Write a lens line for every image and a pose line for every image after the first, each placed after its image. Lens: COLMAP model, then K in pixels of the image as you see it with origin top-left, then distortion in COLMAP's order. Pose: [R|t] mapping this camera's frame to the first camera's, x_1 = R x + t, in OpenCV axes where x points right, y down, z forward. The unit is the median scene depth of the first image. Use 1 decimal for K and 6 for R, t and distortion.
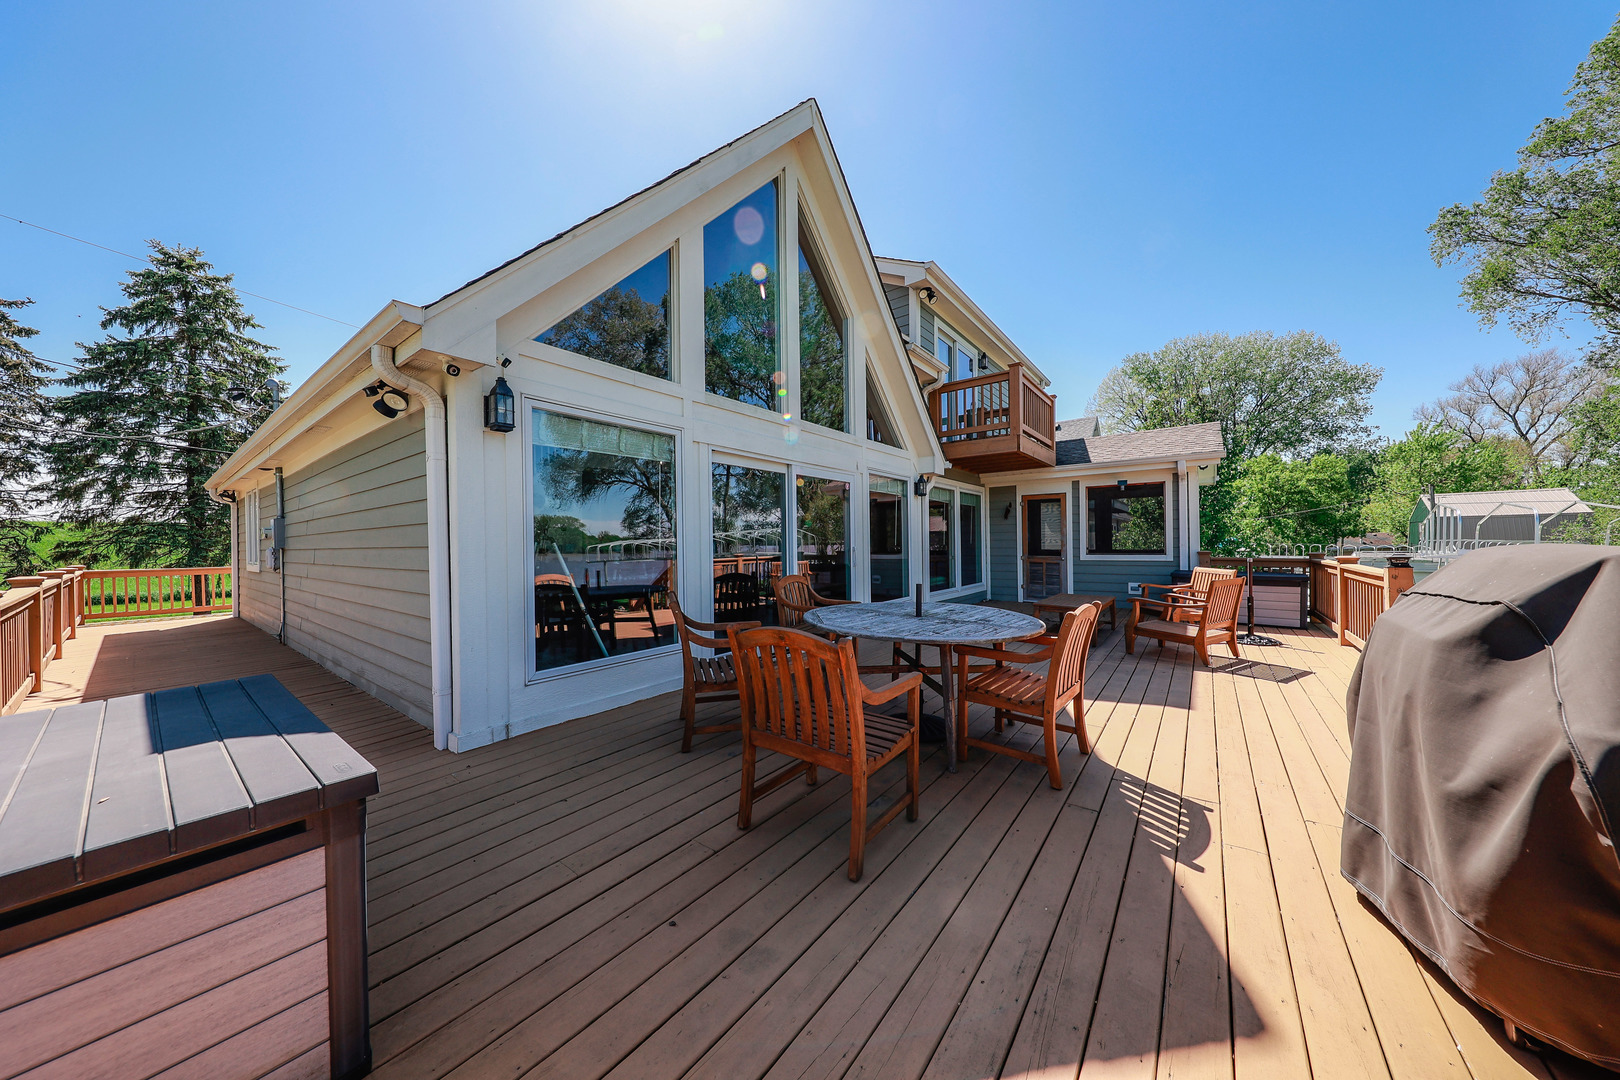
lens RADIAL K [[516.6, 0, 810.0], [0, 516.6, 540.0], [0, 0, 1]] dist [-0.000085, -0.000015]
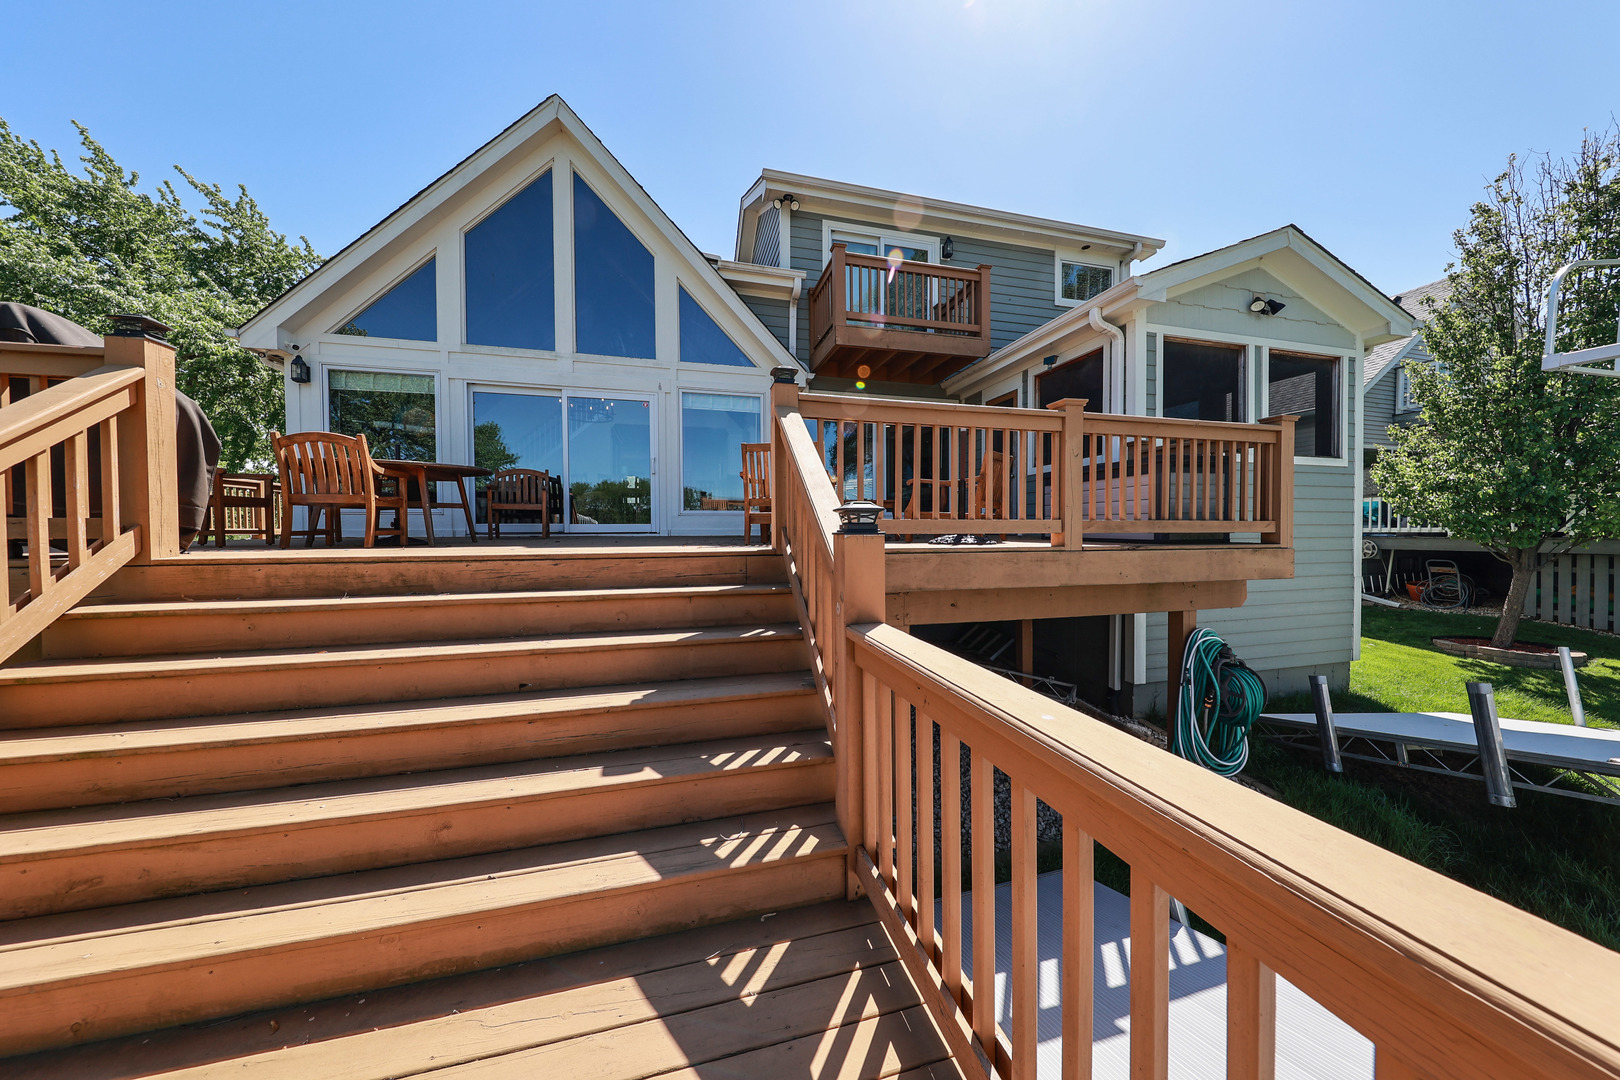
lens RADIAL K [[516.6, 0, 810.0], [0, 516.6, 540.0], [0, 0, 1]] dist [-0.000085, -0.000015]
pose [[0.788383, 0.019533, -0.614874, 1.298348], [-0.003351, 0.999617, 0.027459, 0.200137], [0.615175, -0.019588, 0.788147, 0.365957]]
